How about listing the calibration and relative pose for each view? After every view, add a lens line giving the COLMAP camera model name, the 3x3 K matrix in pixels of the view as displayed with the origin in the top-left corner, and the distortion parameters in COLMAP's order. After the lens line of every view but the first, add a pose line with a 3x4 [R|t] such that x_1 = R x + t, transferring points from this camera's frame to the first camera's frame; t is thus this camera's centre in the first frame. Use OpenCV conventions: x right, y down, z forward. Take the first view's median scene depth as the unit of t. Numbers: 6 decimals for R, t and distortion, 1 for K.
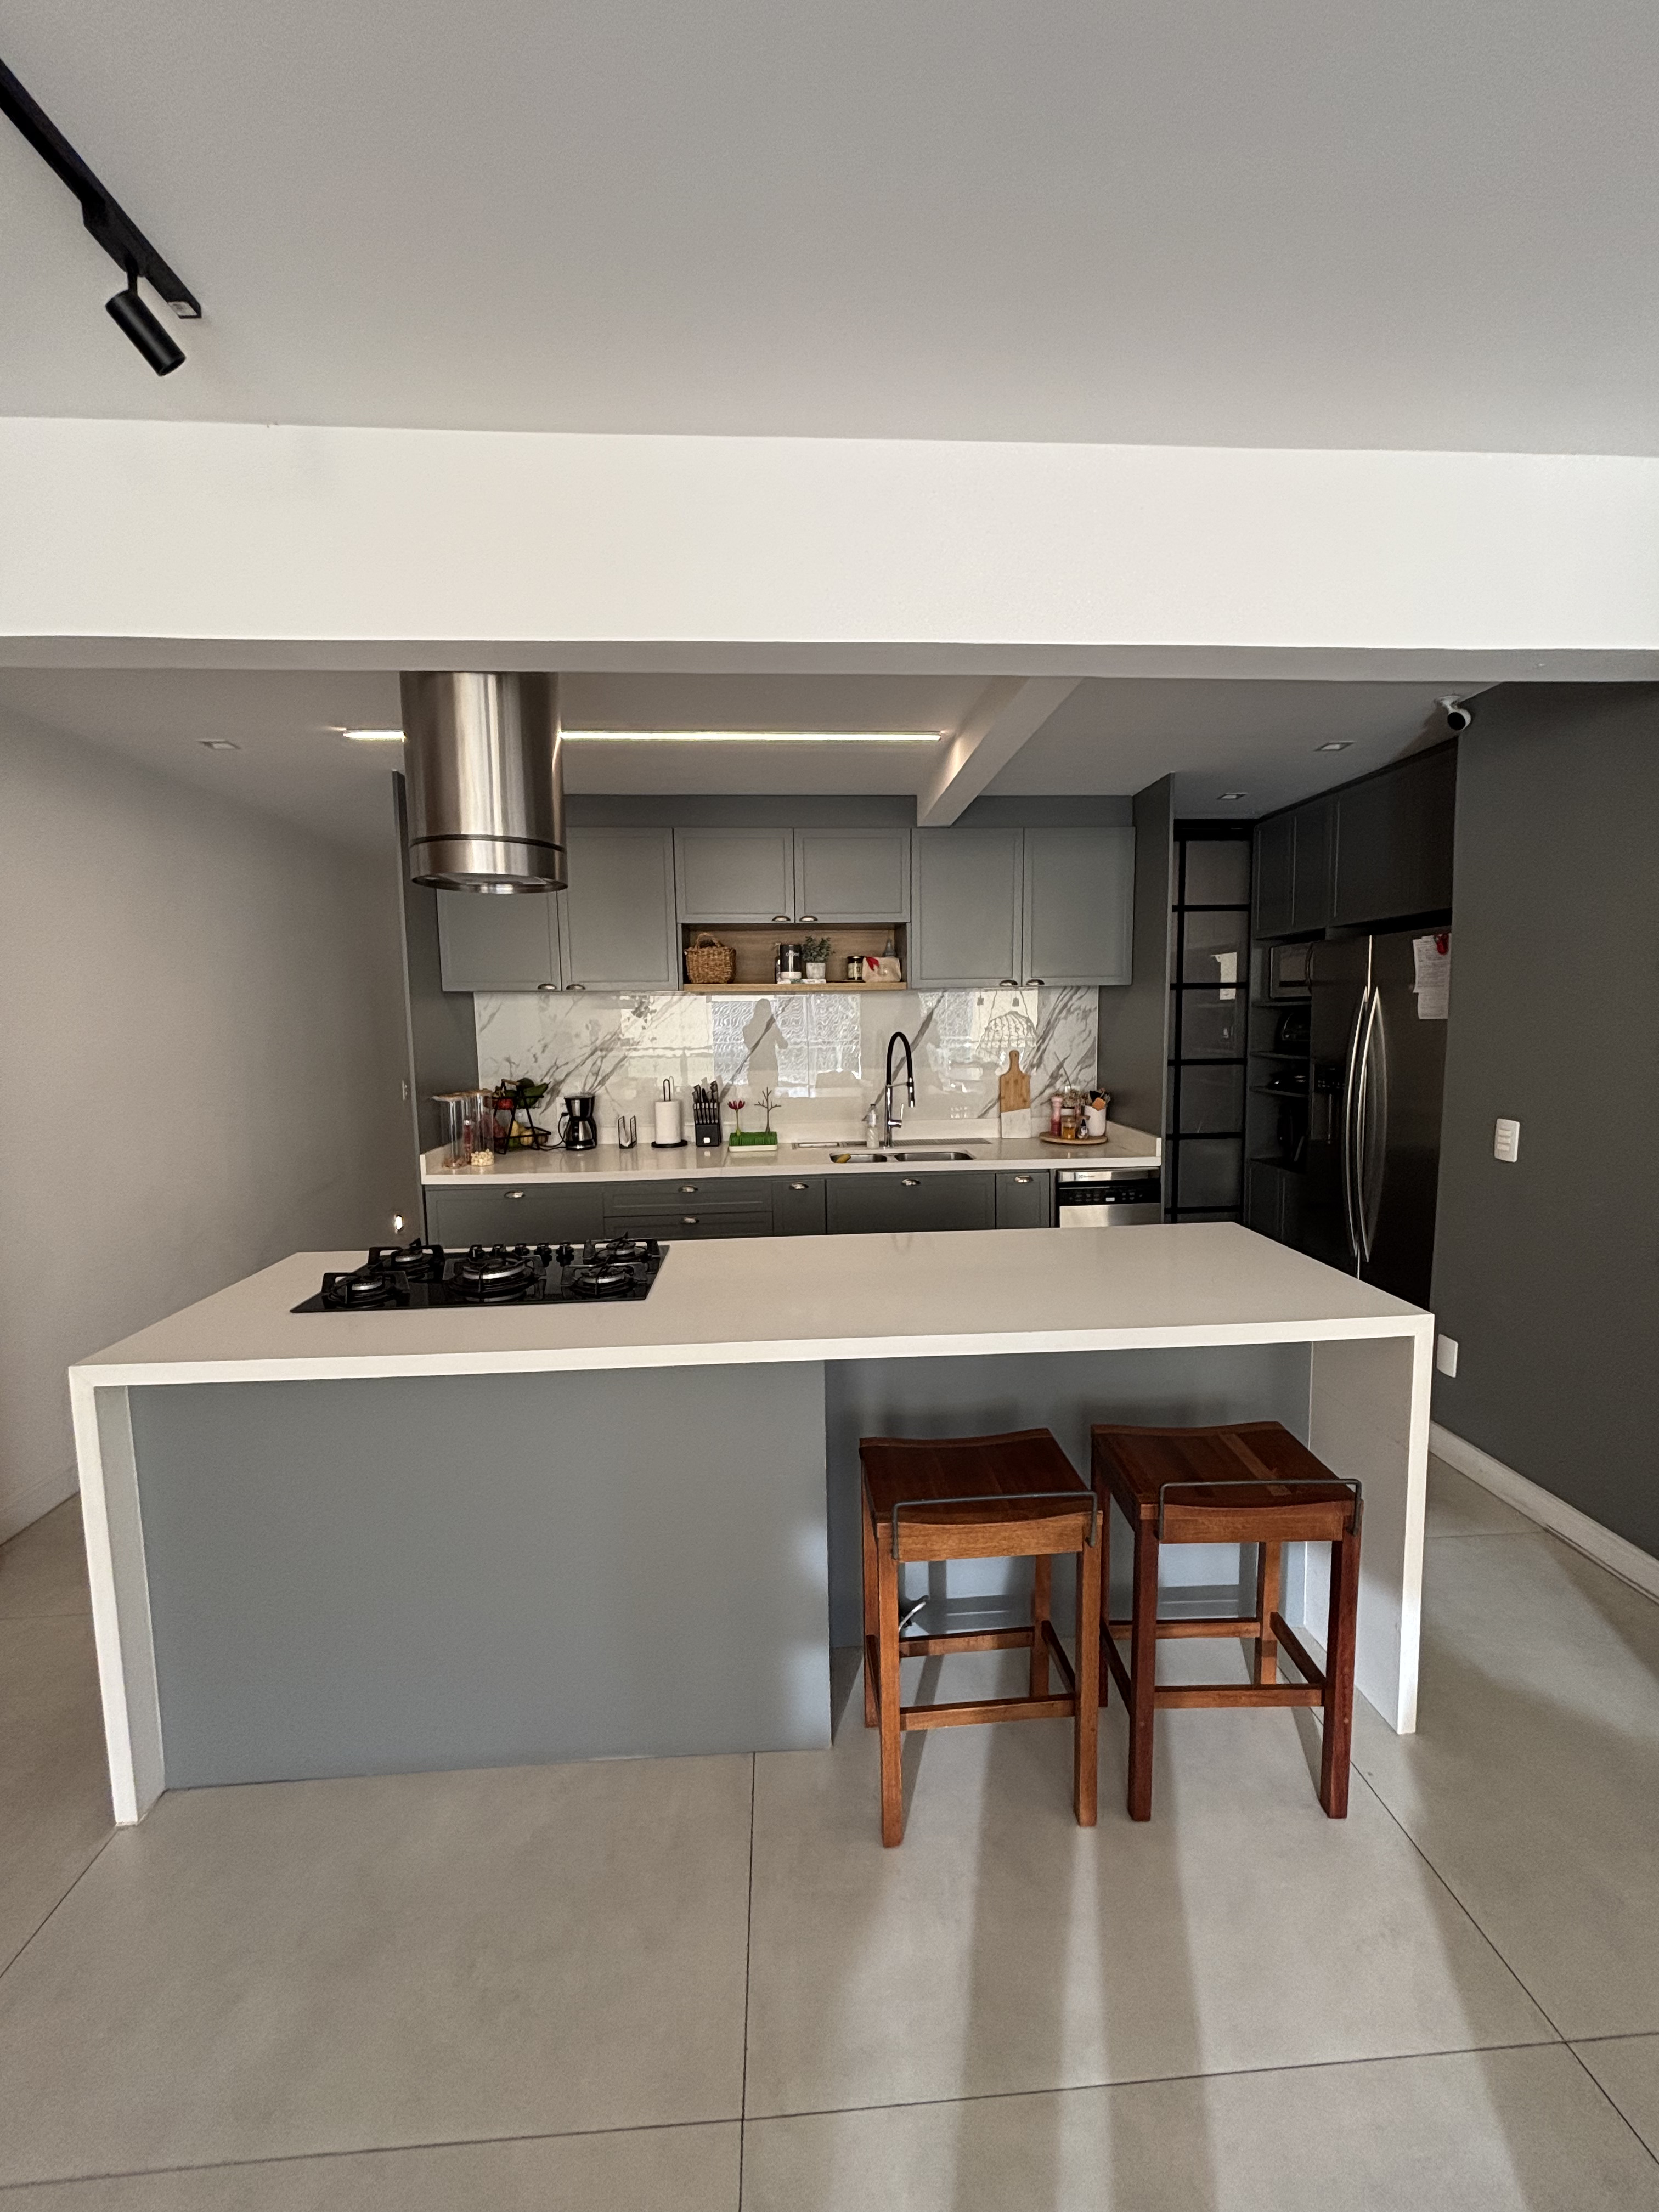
lens RADIAL K [[894.4, 0, 829.0], [0, 894.4, 1109.4], [0, 0, 1]] dist [-0.005178, 0.001205]
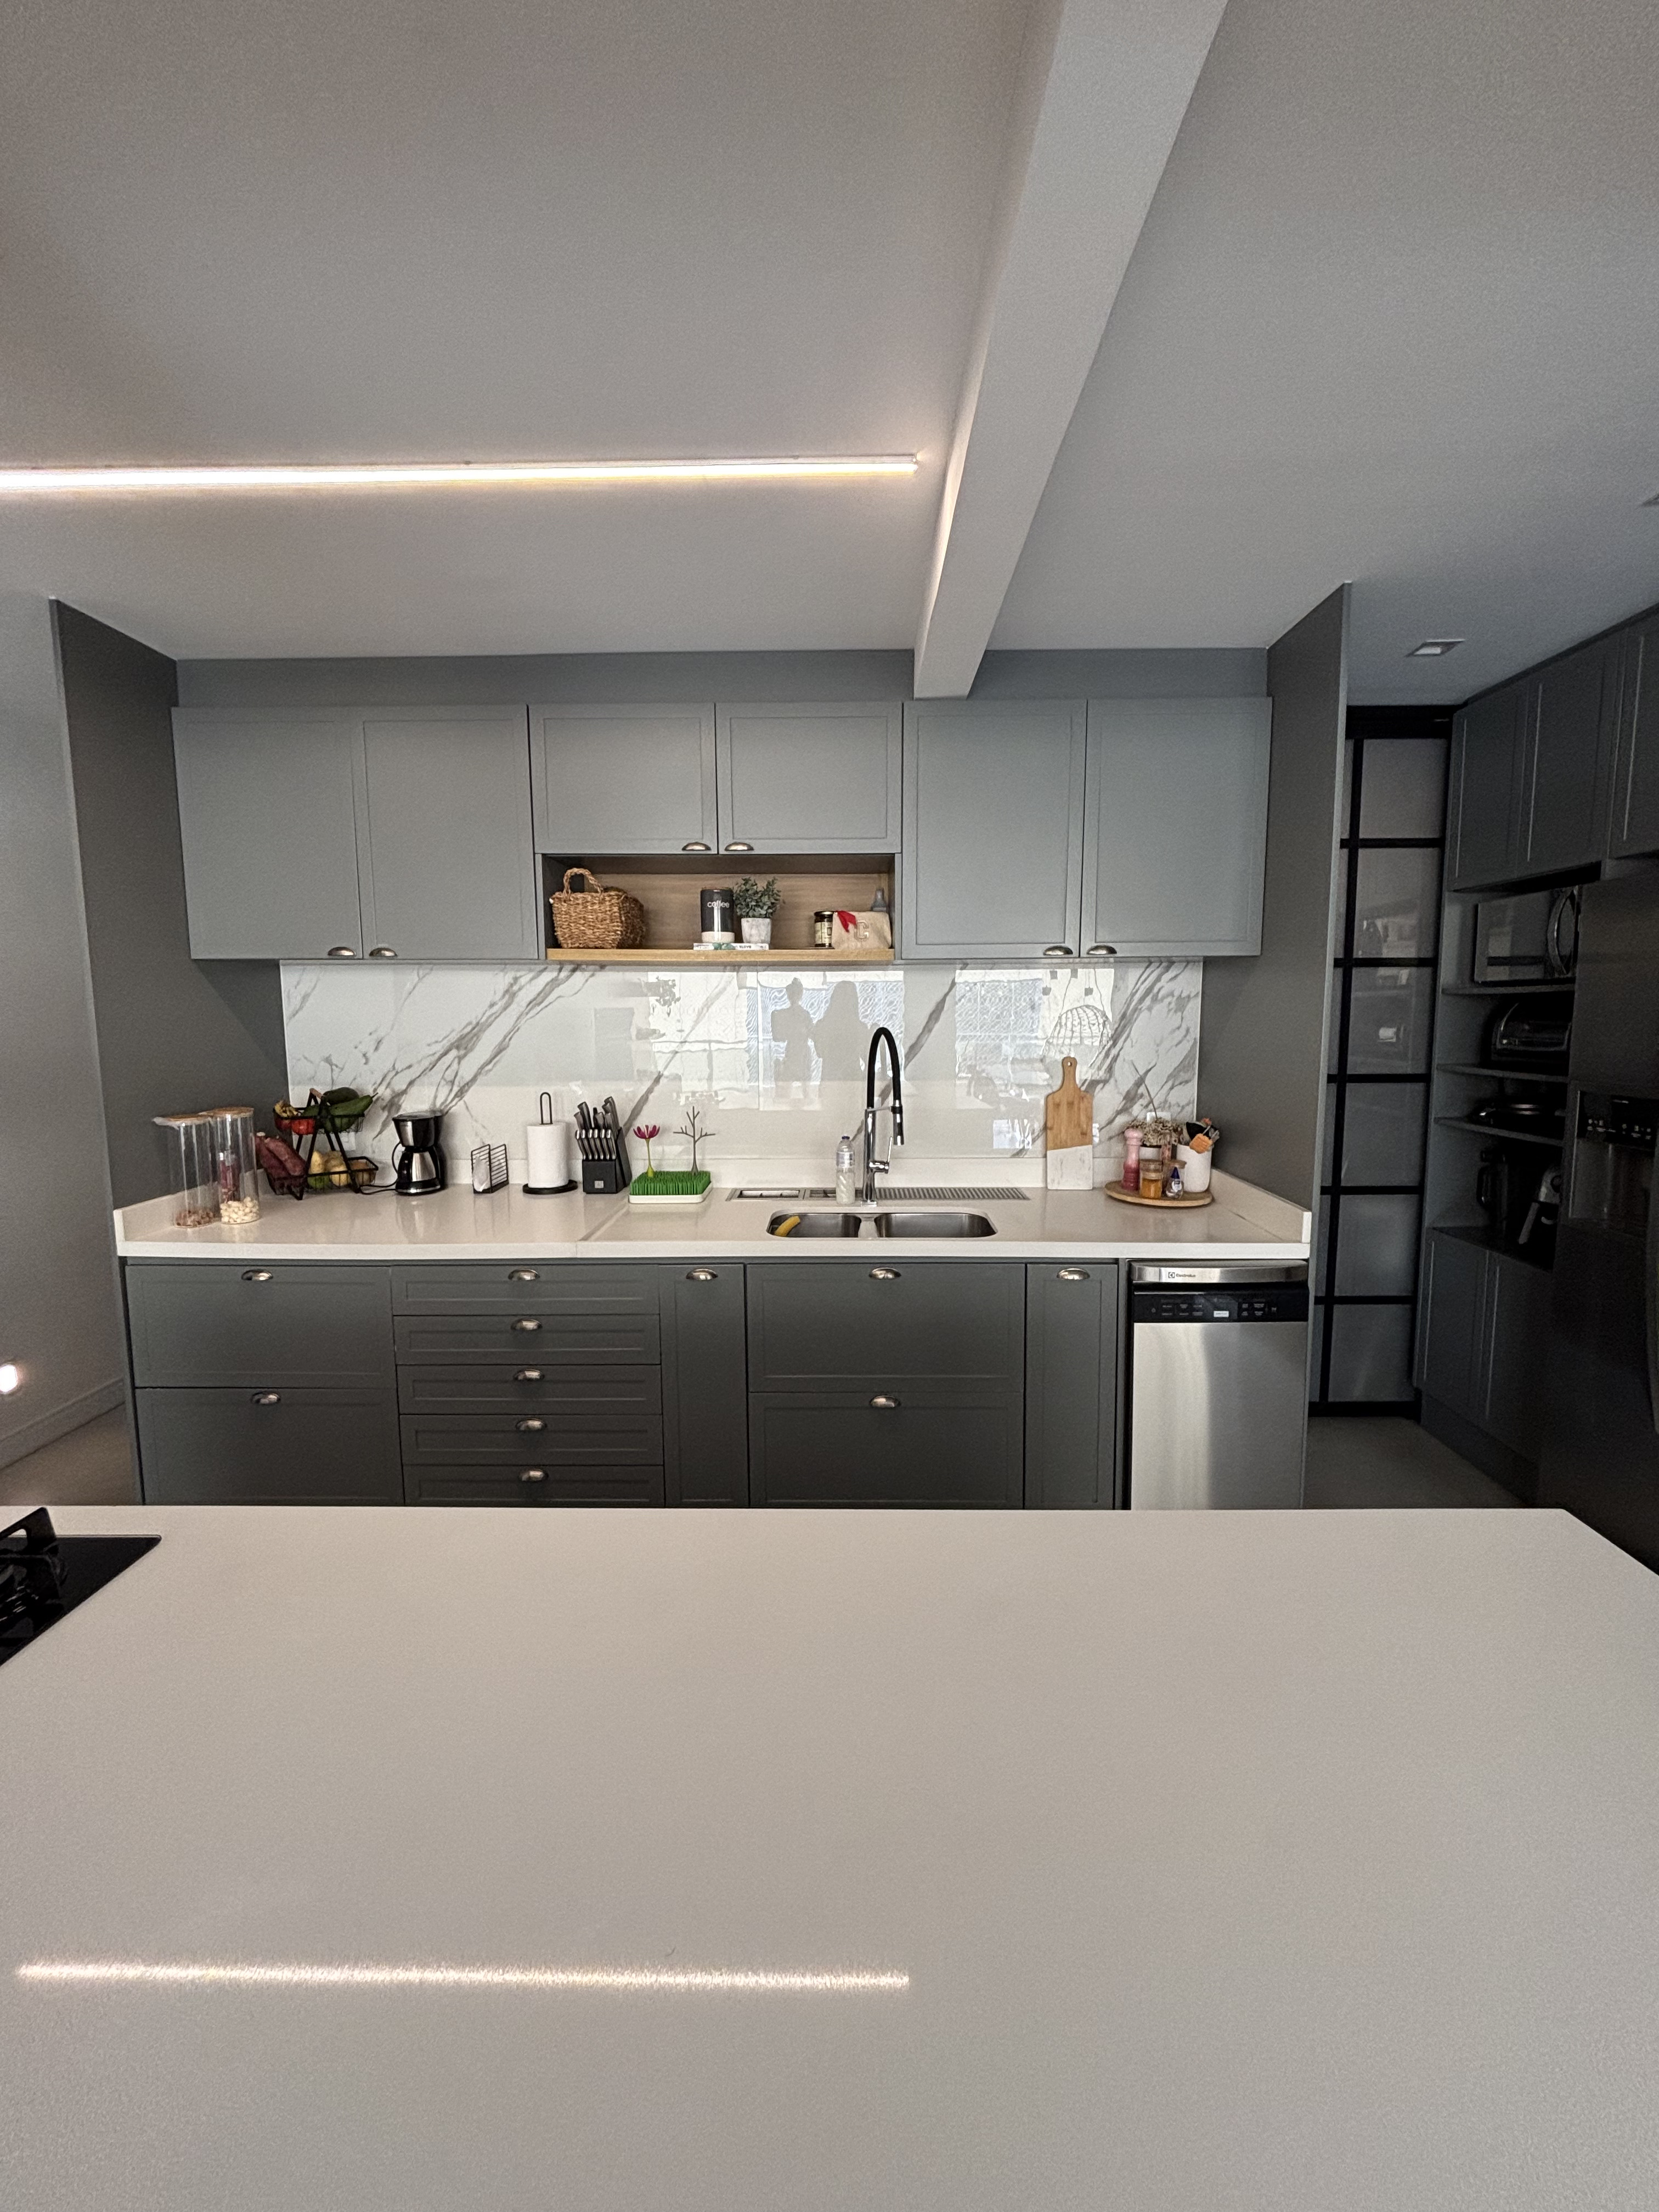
lens RADIAL K [[894.4, 0, 834.2], [0, 894.4, 1101.6], [0, 0, 1]] dist [-0.005178, 0.001205]
pose [[0.996967, 0.019175, -0.075420, 0.089057], [-0.019126, 0.999816, 0.001367, -0.032238], [0.075432, 0.000079, 0.997151, 0.345437]]
